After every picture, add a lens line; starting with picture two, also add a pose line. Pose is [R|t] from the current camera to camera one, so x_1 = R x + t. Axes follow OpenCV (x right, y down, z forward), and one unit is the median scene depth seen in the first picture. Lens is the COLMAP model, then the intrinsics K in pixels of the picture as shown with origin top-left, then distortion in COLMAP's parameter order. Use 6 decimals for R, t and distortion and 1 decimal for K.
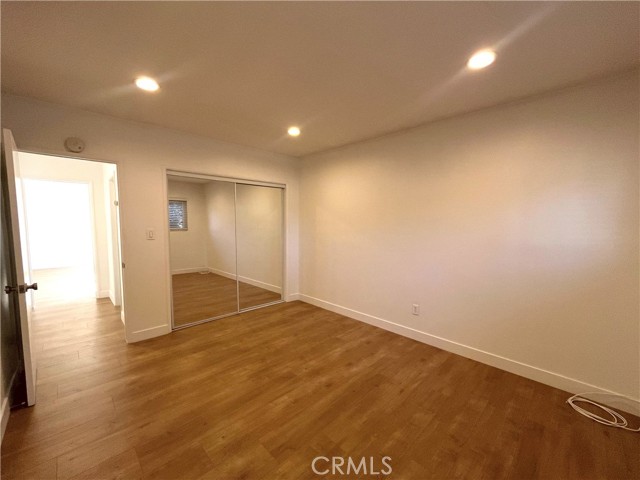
lens RADIAL K [[259.9, 0, 319.7], [0, 259.9, 241.6], [0, 0, 1]] dist [-0.002314, -0.000366]
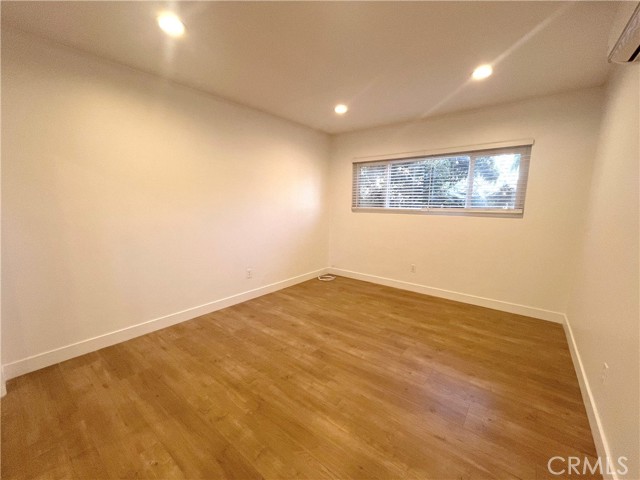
lens RADIAL K [[259.9, 0, 319.8], [0, 259.9, 240.0], [0, 0, 1]] dist [-0.002314, -0.000366]
pose [[-0.104823, -0.156619, 0.982081, -0.853991], [0.065409, 0.984297, 0.163954, -0.054639], [-0.992337, 0.081423, -0.092933, 0.887144]]
